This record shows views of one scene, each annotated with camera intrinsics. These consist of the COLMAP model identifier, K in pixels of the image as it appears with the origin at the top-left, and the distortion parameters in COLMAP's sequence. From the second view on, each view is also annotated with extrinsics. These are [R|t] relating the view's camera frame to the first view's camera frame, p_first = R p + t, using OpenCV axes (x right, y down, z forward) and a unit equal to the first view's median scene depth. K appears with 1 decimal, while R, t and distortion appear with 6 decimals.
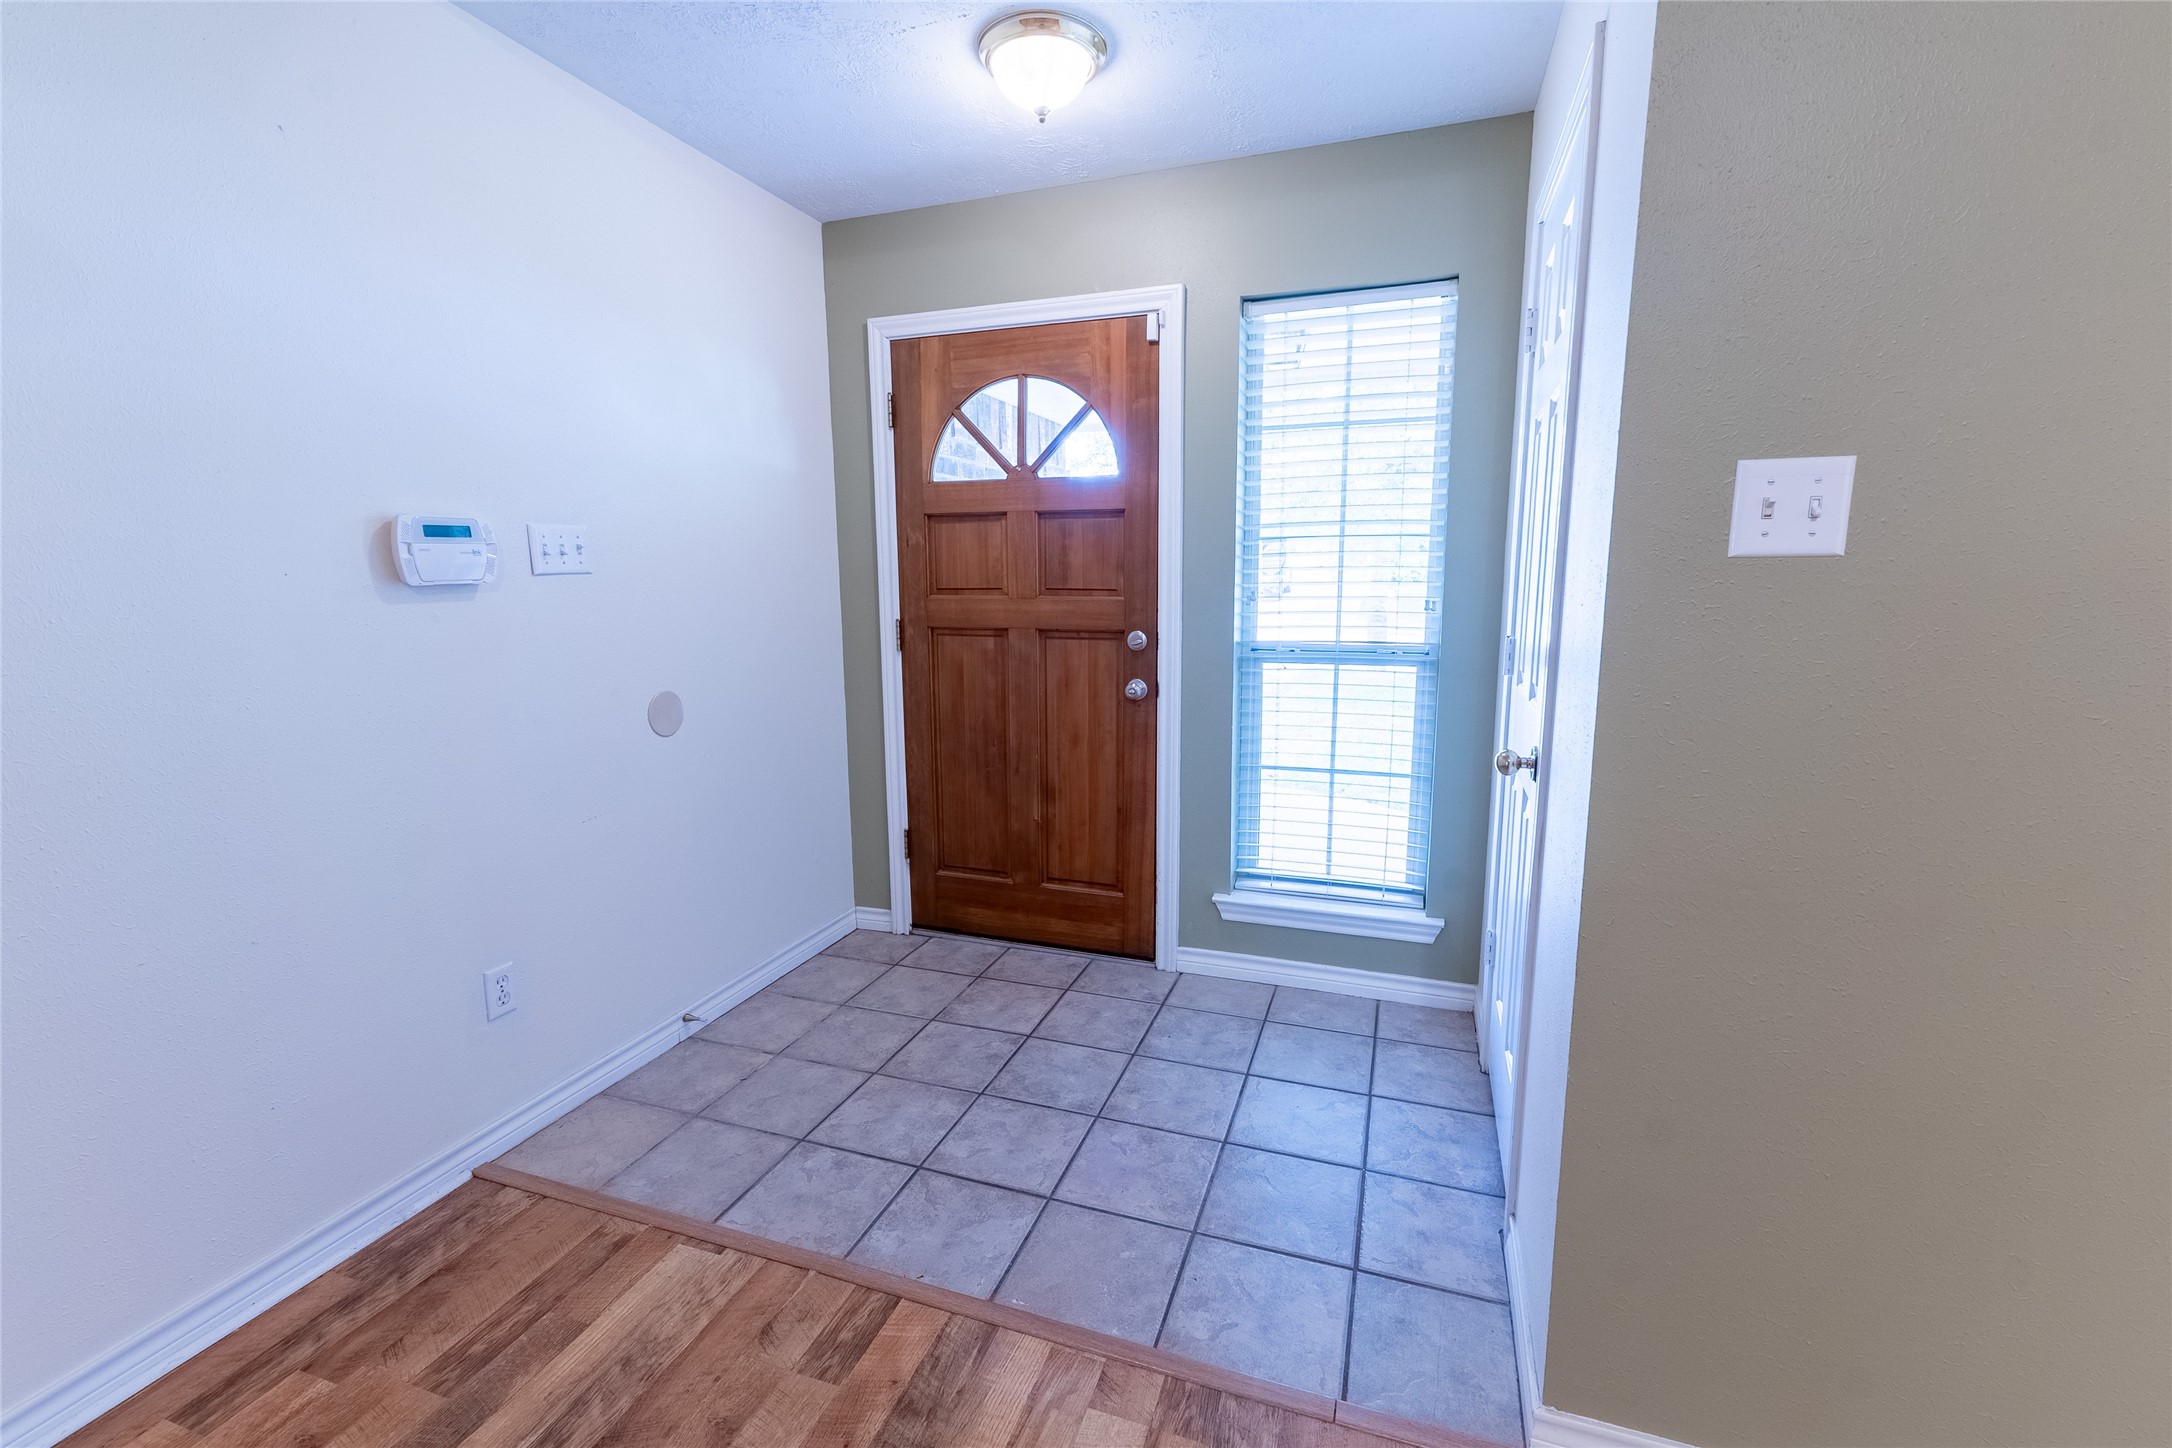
lens RADIAL K [[926.1, 0, 1075.5], [0, 926.1, 716.4], [0, 0, 1]] dist [0.005351, 0.000272]
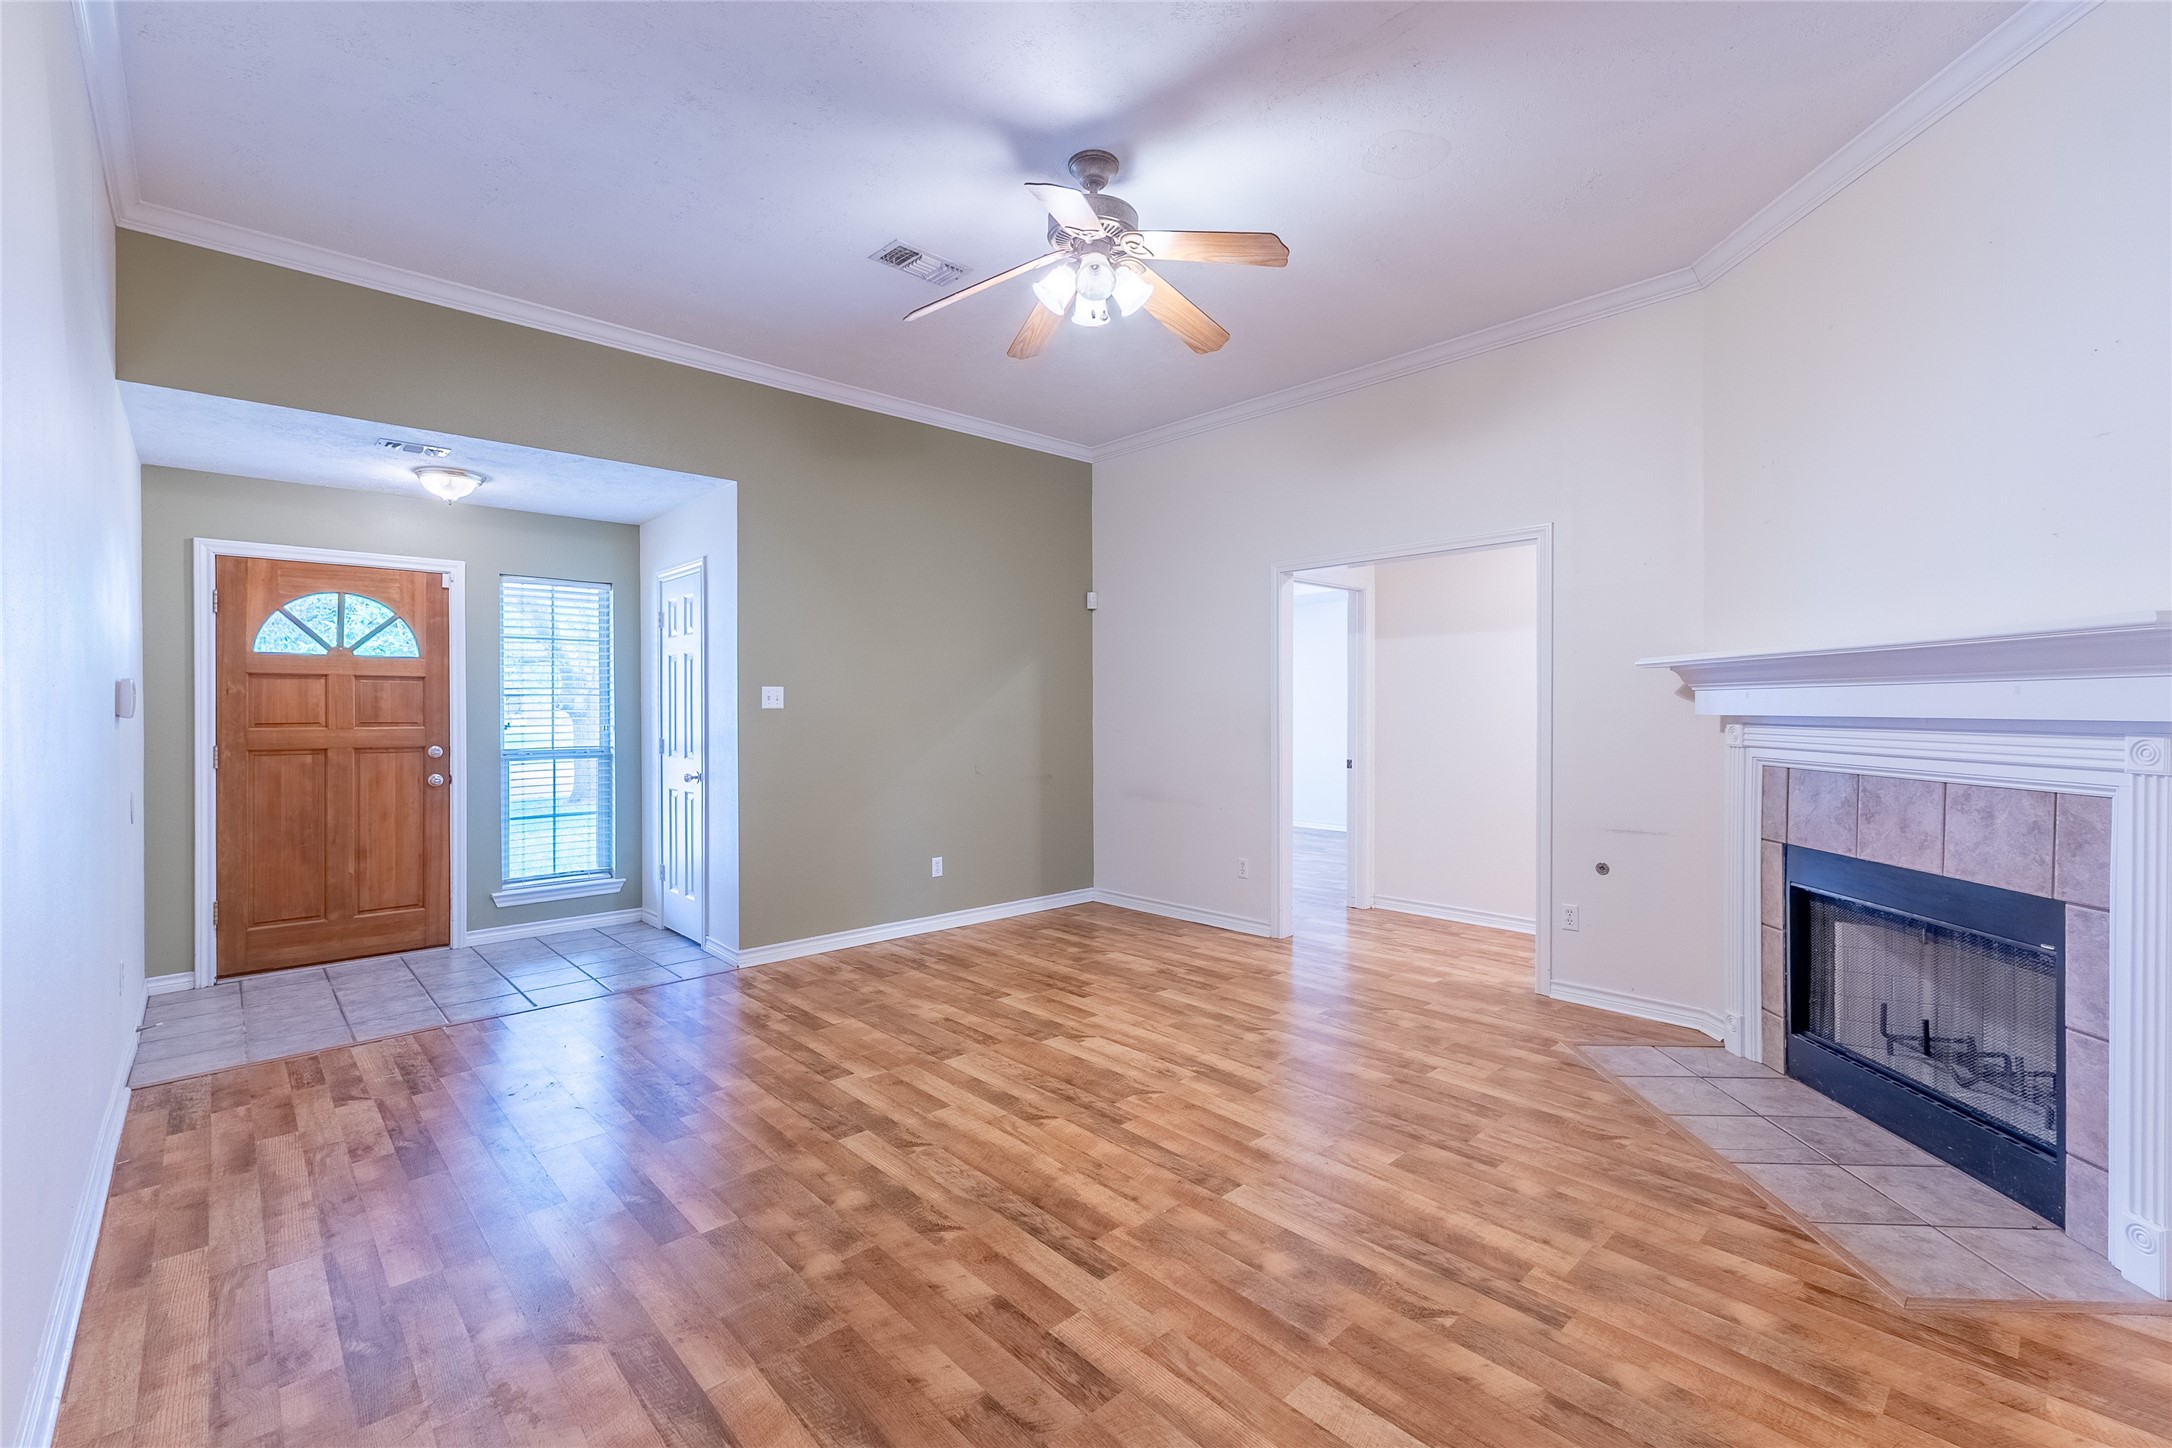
lens RADIAL K [[926.1, 0, 1119.5], [0, 926.1, 706.1], [0, 0, 1]] dist [0.005351, 0.000272]
pose [[0.431633, 0.011371, 0.901978, -0.932713], [0.140956, 0.986787, -0.079893, 0.149664], [-0.890968, 0.161624, 0.424327, -0.870720]]
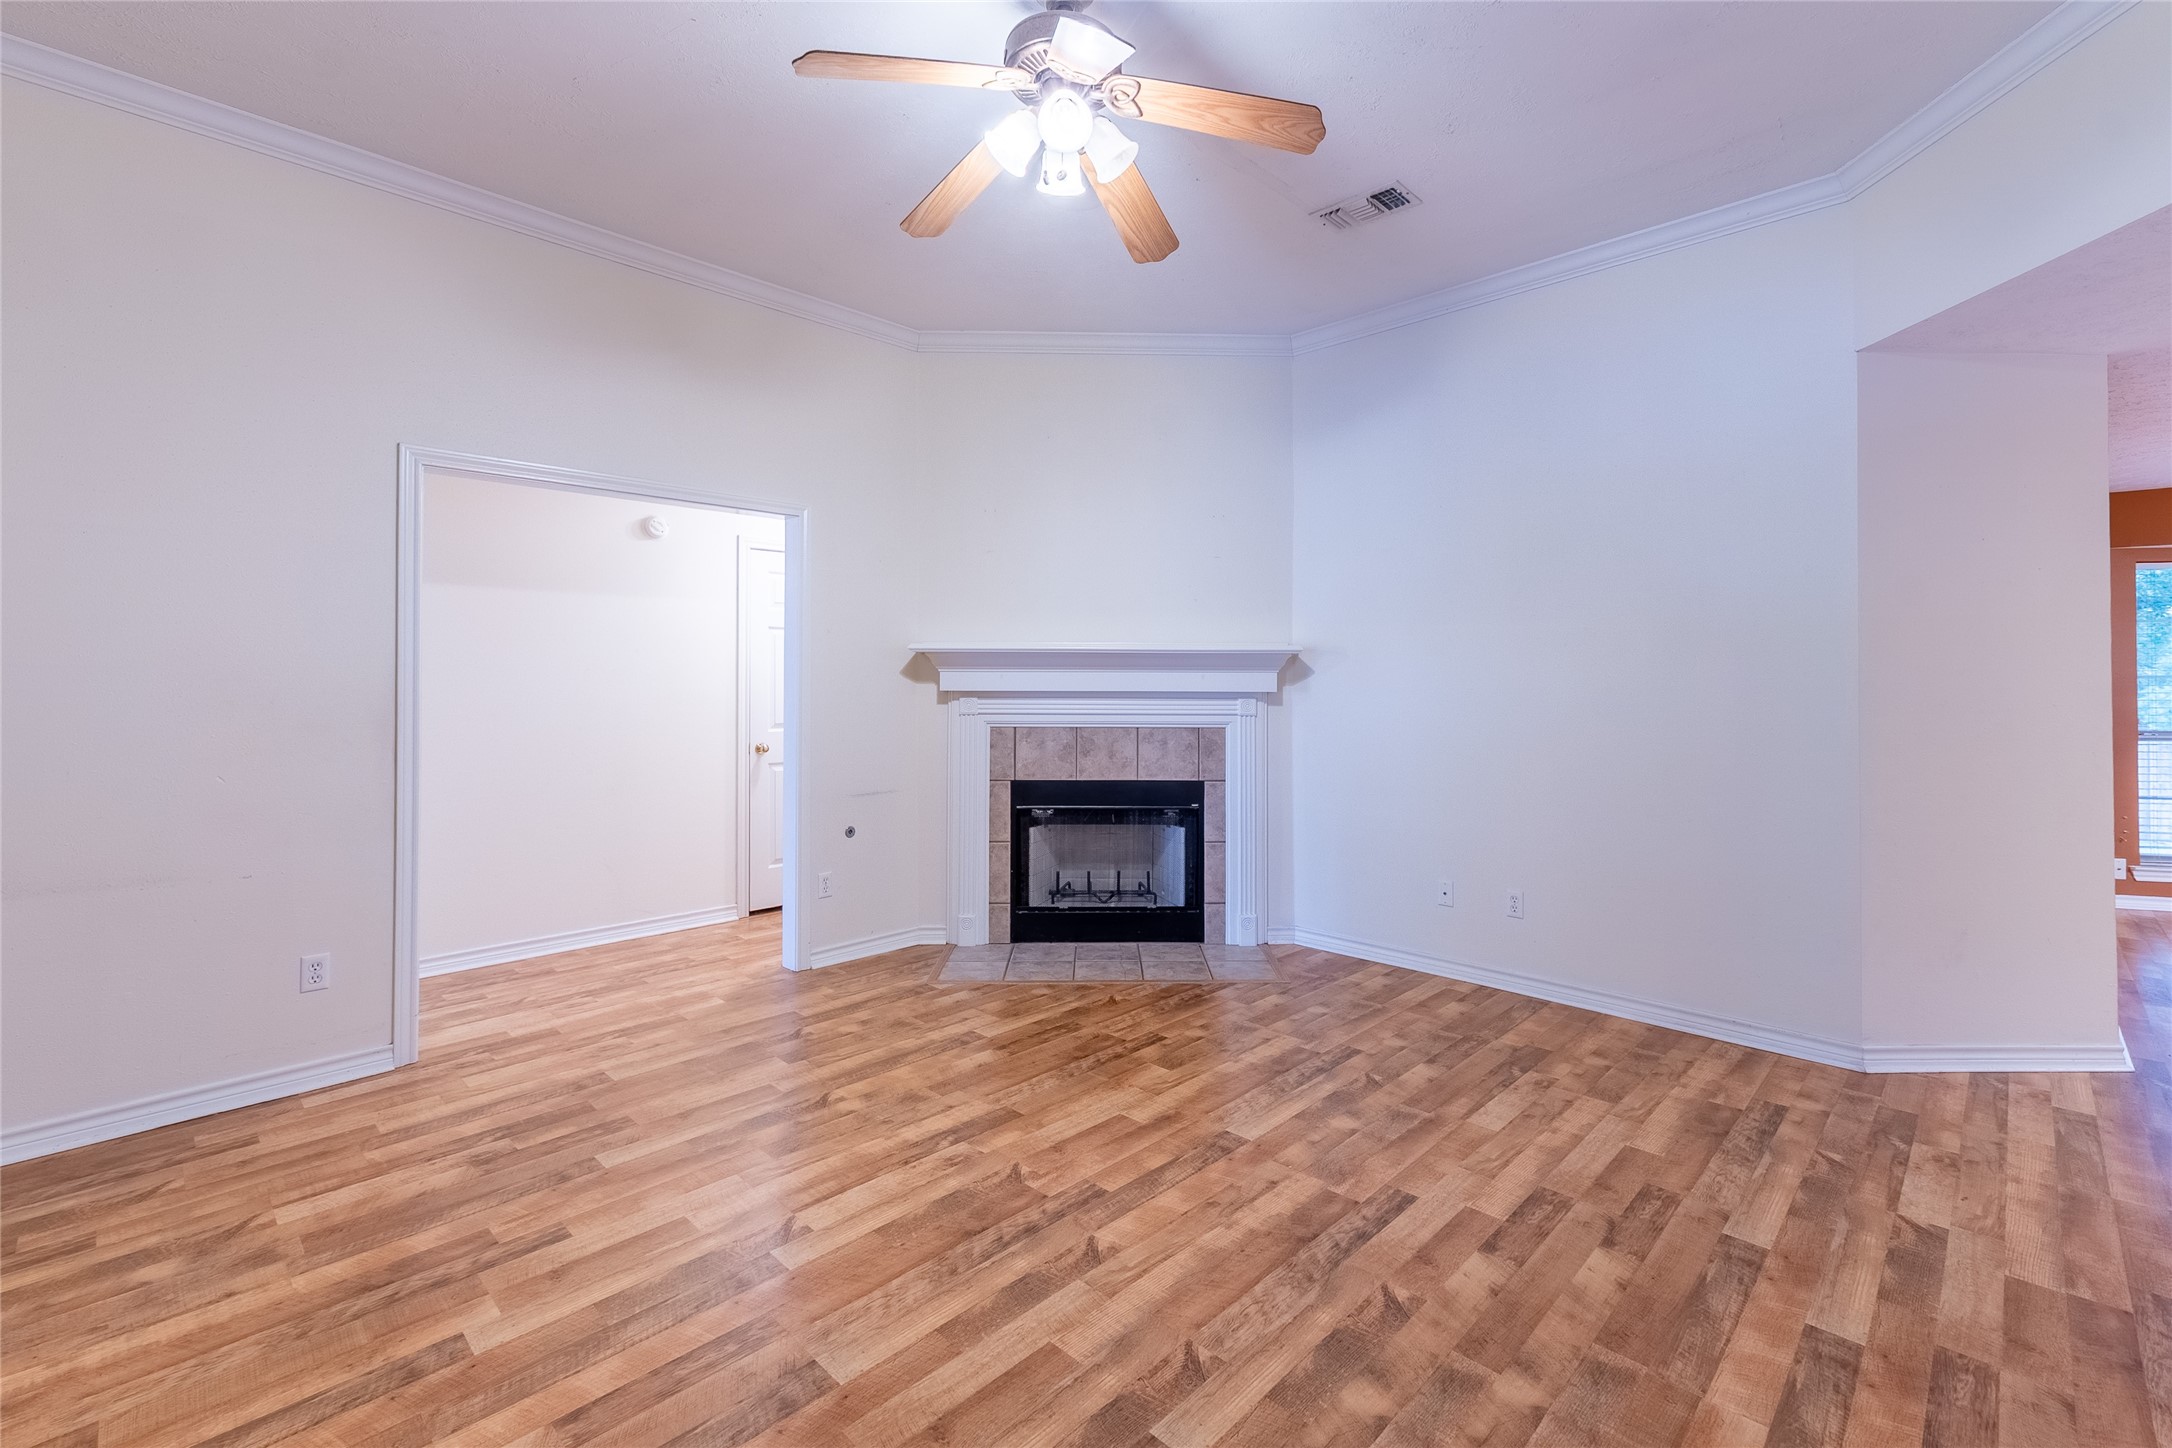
lens RADIAL K [[926.1, 0, 1109.0], [0, 926.1, 666.6], [0, 0, 1]] dist [0.005351, 0.000272]
pose [[-0.912122, 0.016128, 0.409601, -0.368613], [0.071749, 0.990082, 0.120789, -0.046774], [-0.403591, 0.139563, -0.904233, 0.310688]]
